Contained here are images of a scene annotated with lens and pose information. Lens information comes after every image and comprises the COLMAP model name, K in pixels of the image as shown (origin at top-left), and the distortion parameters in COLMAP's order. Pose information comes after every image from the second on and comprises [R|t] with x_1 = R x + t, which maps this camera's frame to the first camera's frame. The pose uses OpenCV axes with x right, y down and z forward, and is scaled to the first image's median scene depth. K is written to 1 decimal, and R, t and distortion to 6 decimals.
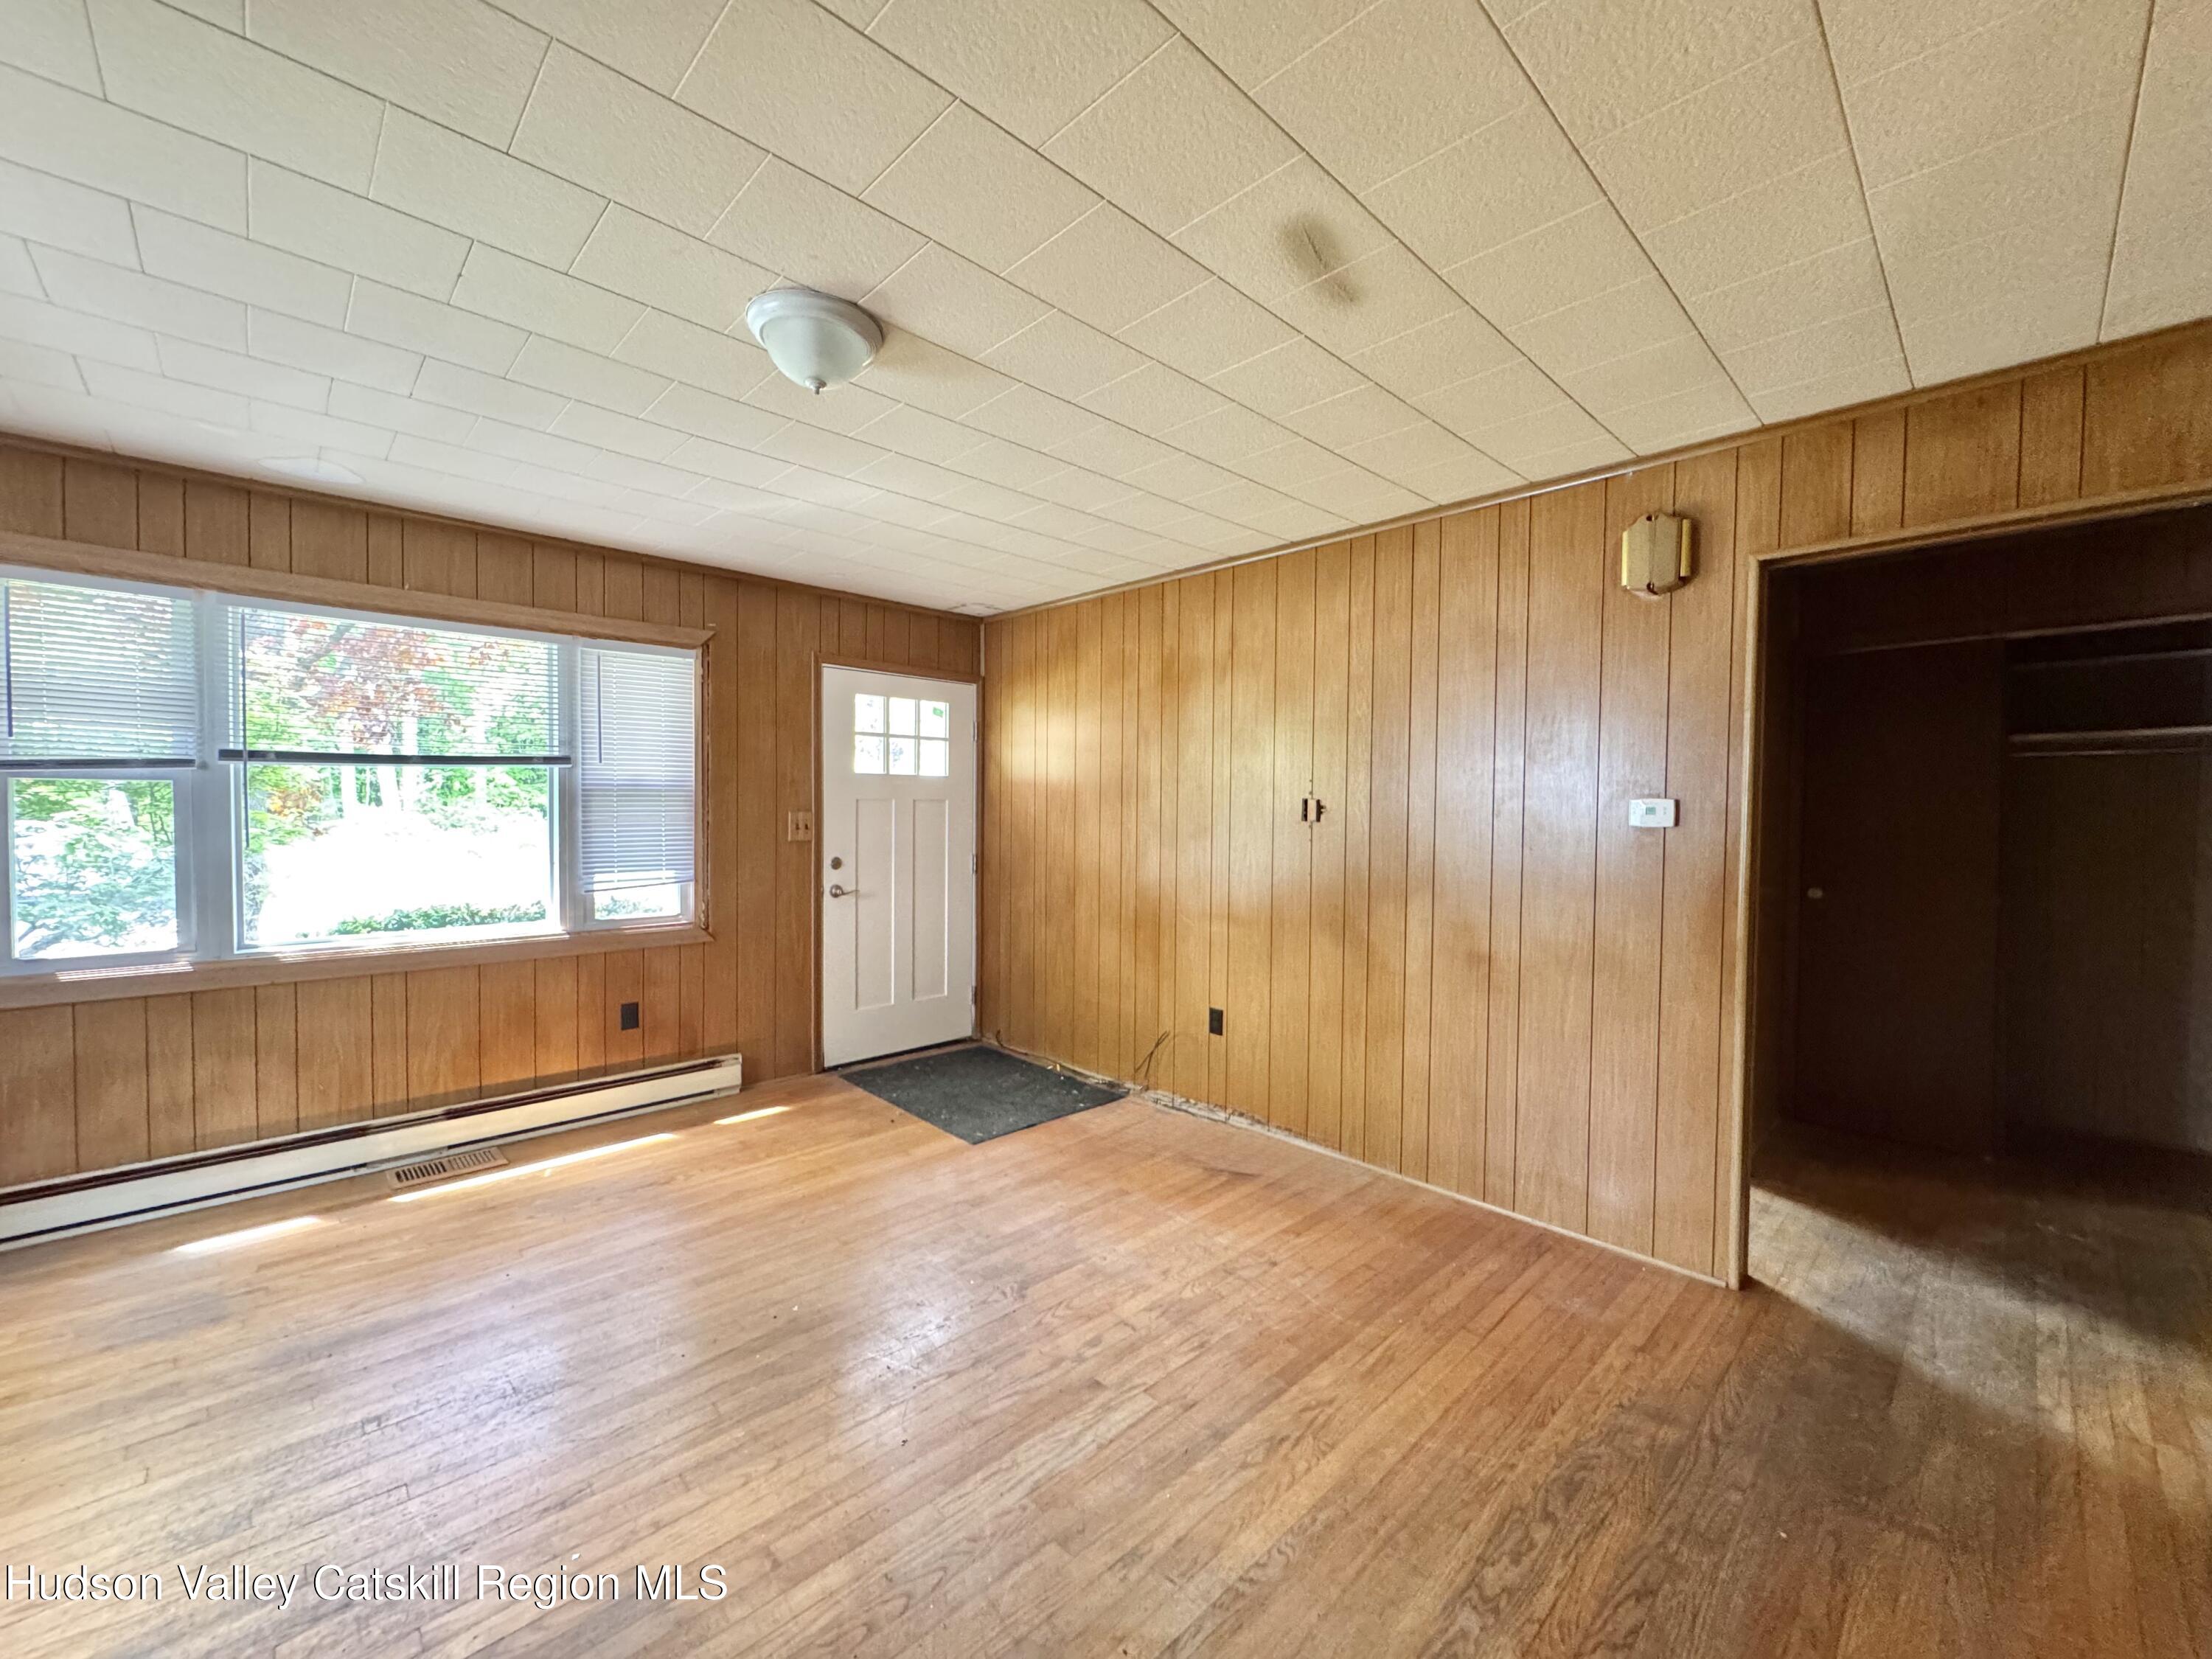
lens RADIAL K [[881.6, 0, 1106.0], [0, 881.6, 829.5], [0, 0, 1]] dist [-0.000545, 0.000298]
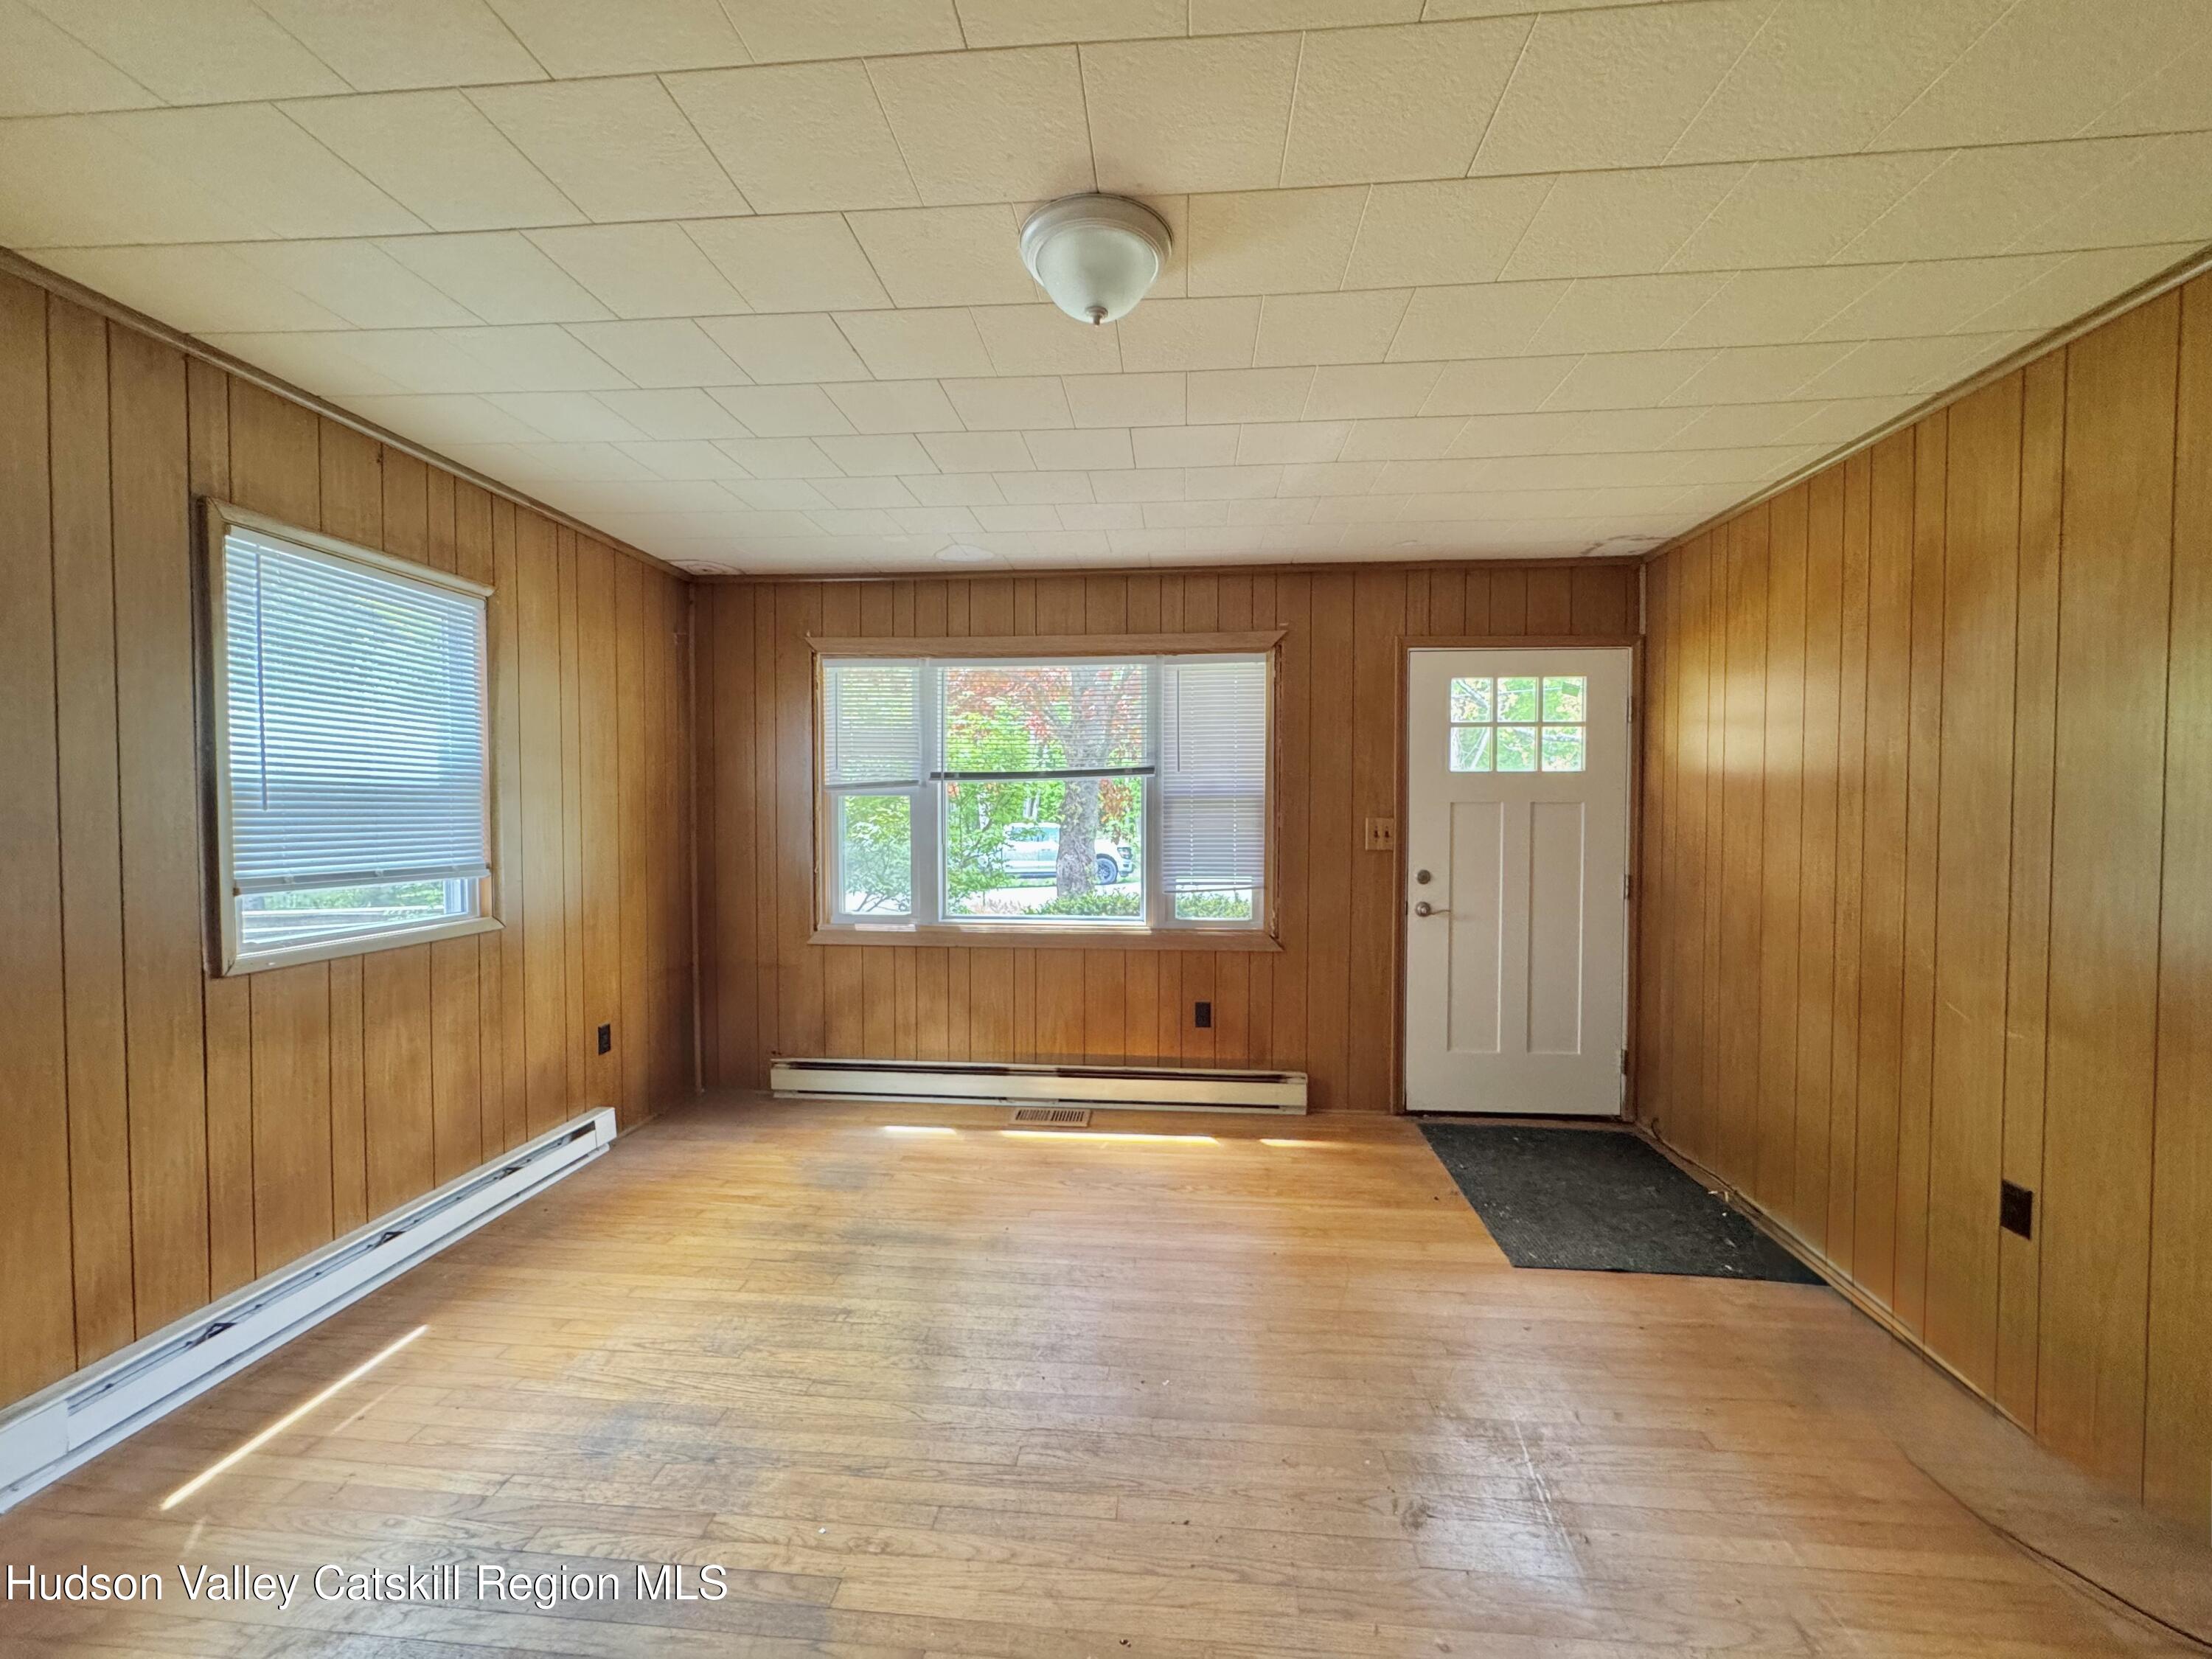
lens RADIAL K [[881.5, 0, 1104.2], [0, 881.5, 832.0], [0, 0, 1]] dist [-0.000233, 0.000444]
pose [[0.656761, 0.012116, -0.754002, 0.169876], [-0.014646, 0.999887, 0.003310, -0.005192], [0.753957, 0.008869, 0.656864, 0.239568]]
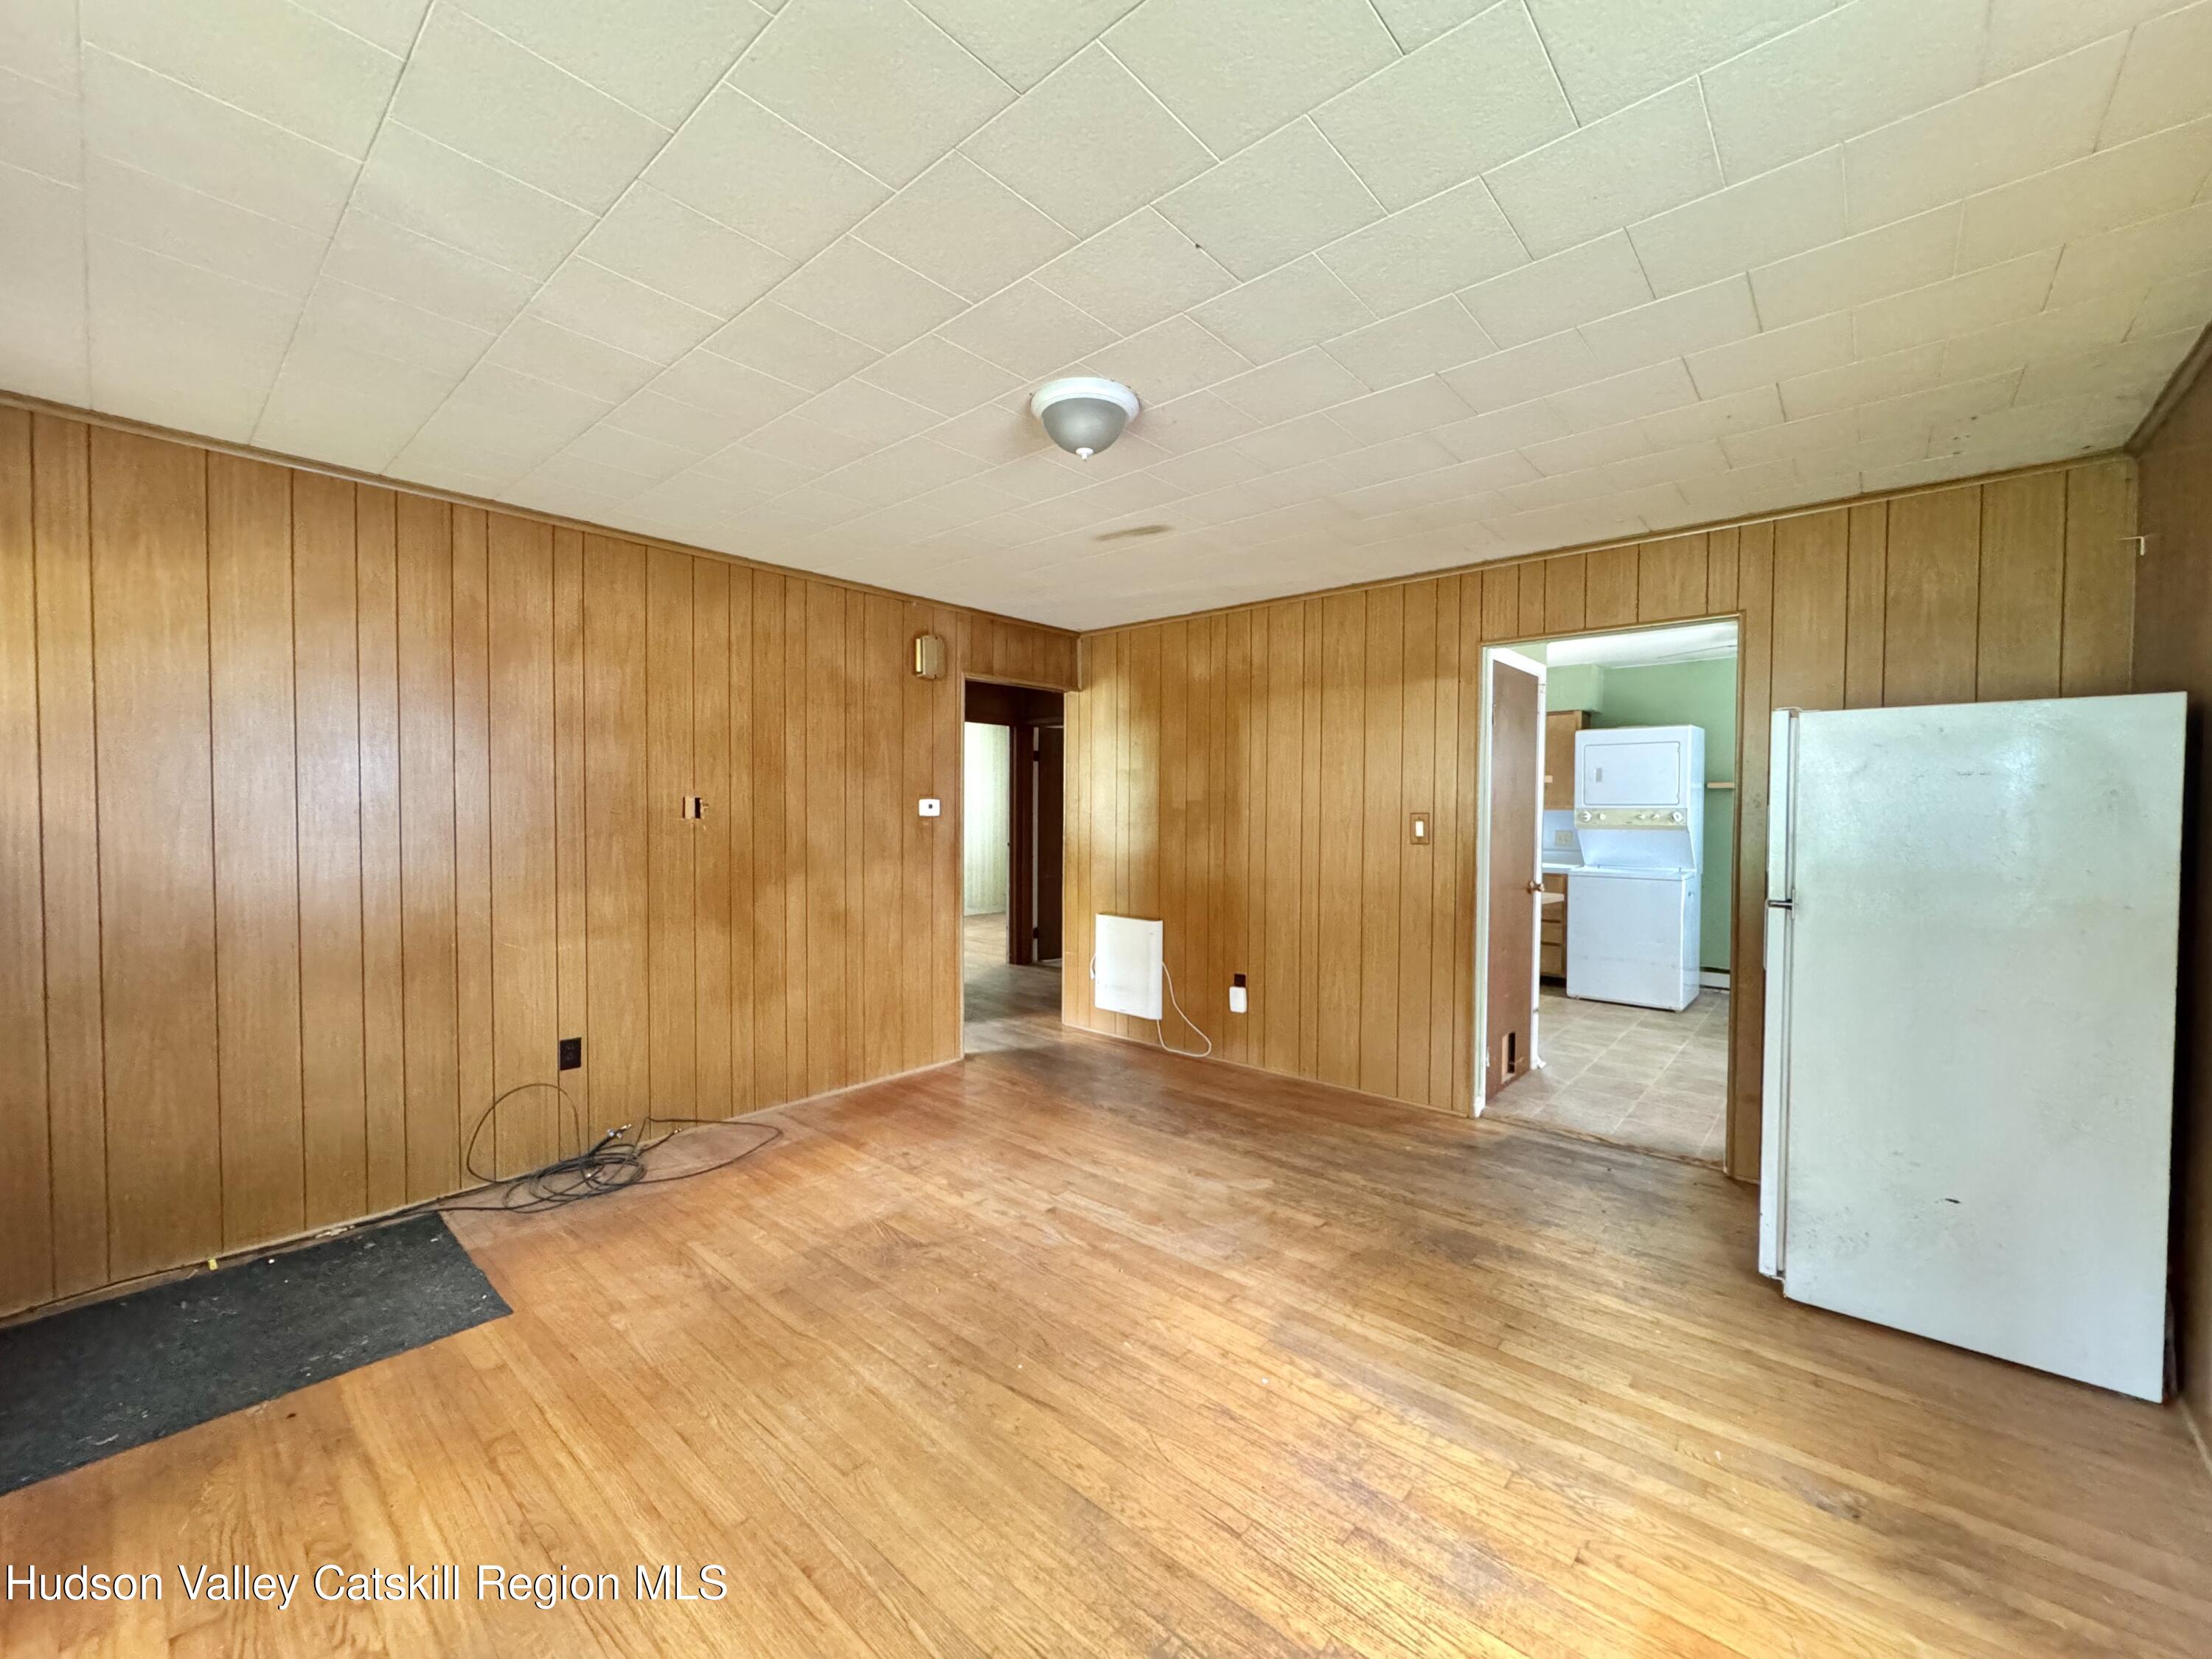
lens RADIAL K [[881.5, 0, 1104.2], [0, 881.5, 832.0], [0, 0, 1]] dist [-0.000233, 0.000444]
pose [[-0.082611, -0.037778, 0.995866, -0.803064], [0.019753, 0.999023, 0.039537, -0.023531], [-0.996386, 0.022938, -0.081784, 0.571571]]
